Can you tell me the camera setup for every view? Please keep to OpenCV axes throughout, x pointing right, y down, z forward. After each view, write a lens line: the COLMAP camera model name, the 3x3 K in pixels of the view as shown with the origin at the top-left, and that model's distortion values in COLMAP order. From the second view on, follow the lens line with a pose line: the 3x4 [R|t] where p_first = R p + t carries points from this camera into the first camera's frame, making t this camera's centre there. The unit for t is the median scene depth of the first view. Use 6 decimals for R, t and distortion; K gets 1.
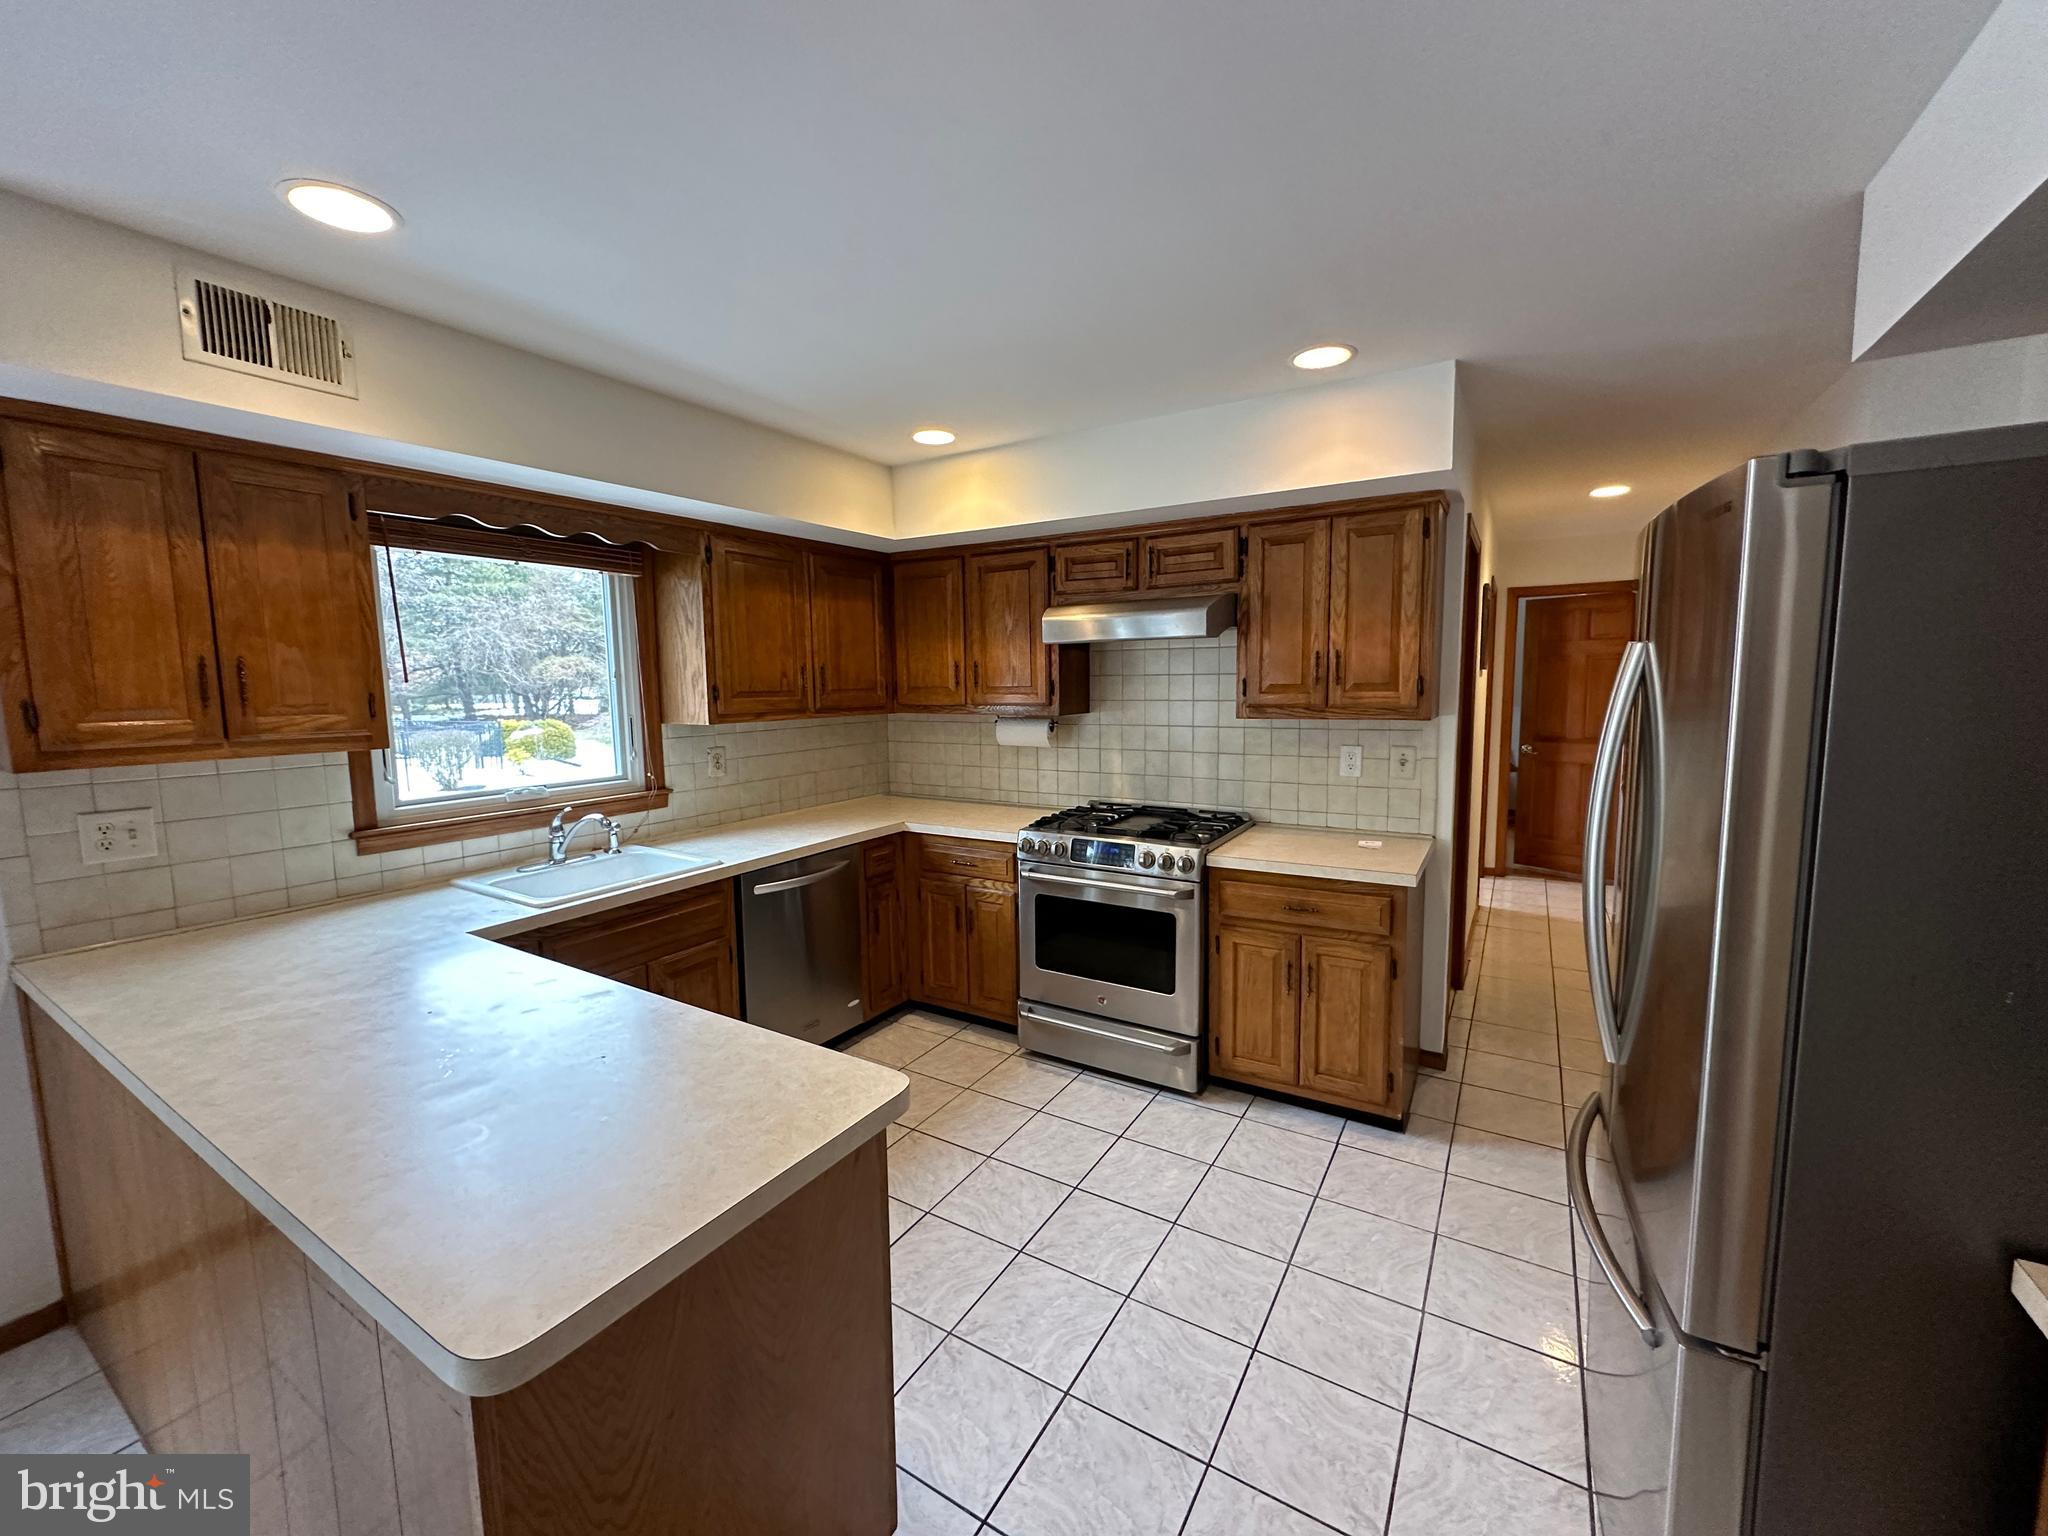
lens RADIAL K [[821.1, 0, 1023.6], [0, 821.1, 768.3], [0, 0, 1]] dist [-0.003120, 0.000901]
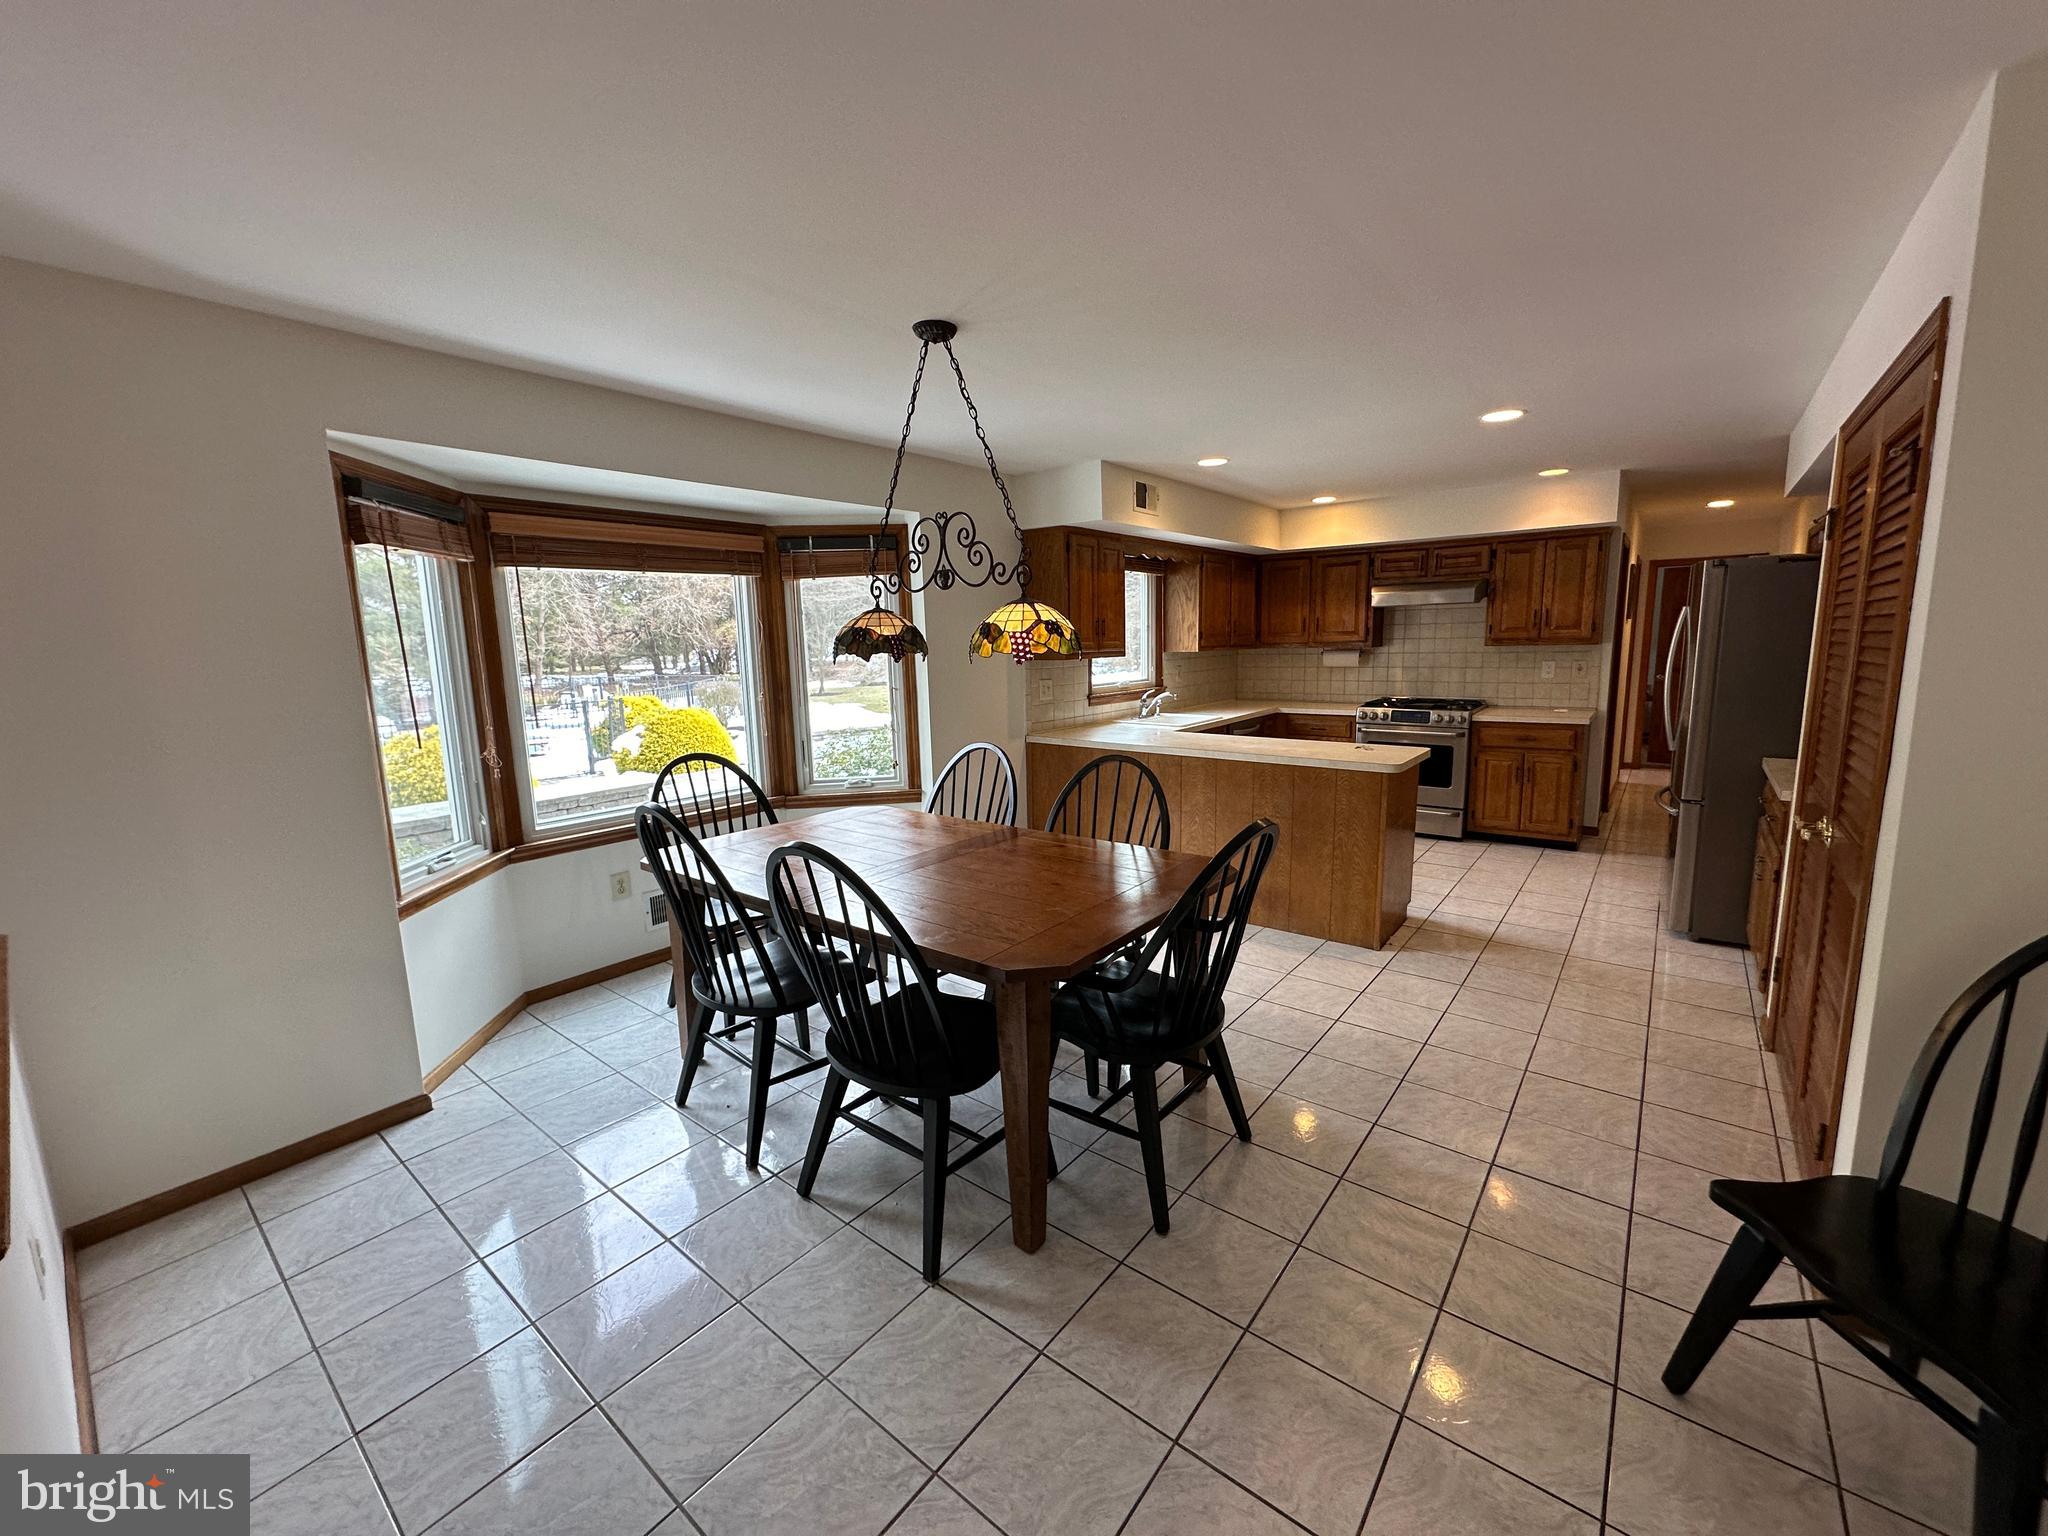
lens RADIAL K [[821.1, 0, 1017.5], [0, 821.1, 769.6], [0, 0, 1]] dist [-0.003120, 0.000901]
pose [[0.992171, 0.010166, -0.124472, -0.580405], [-0.003949, 0.998737, 0.050093, 0.135136], [0.124824, -0.049209, 0.990958, -1.032198]]
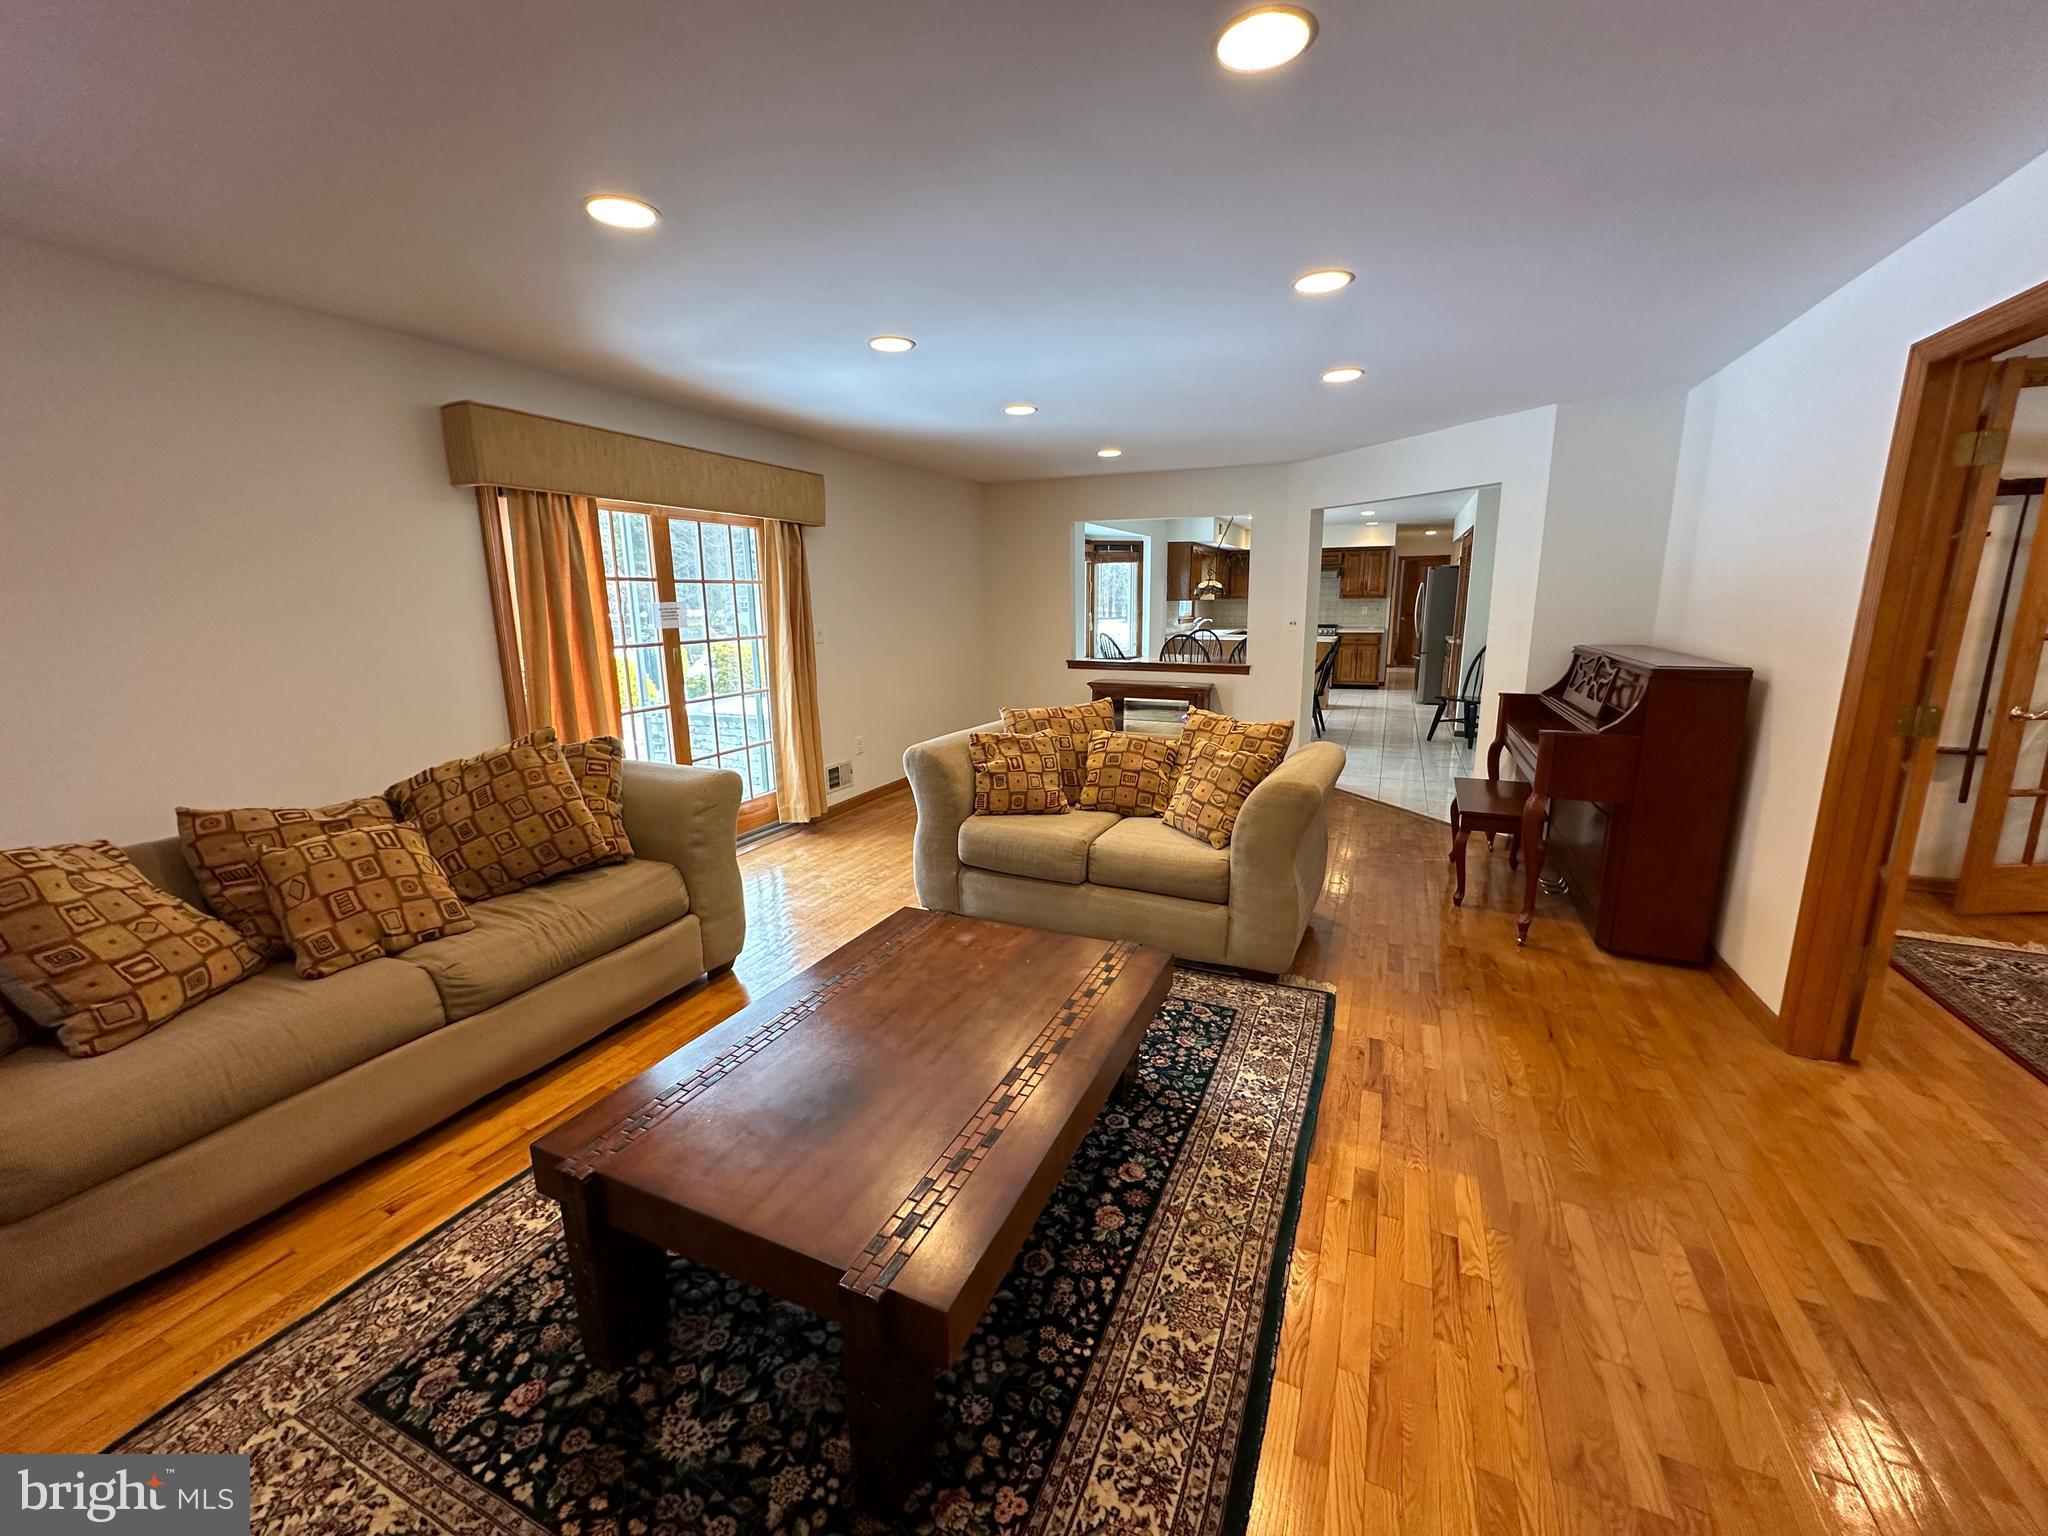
lens RADIAL K [[821.1, 0, 1029.0], [0, 821.1, 758.5], [0, 0, 1]] dist [-0.003120, 0.000901]
pose [[0.990462, -0.016753, 0.136767, -1.905588], [0.003831, 0.995545, 0.094209, 0.352069], [-0.137736, -0.092786, 0.986113, -2.980678]]
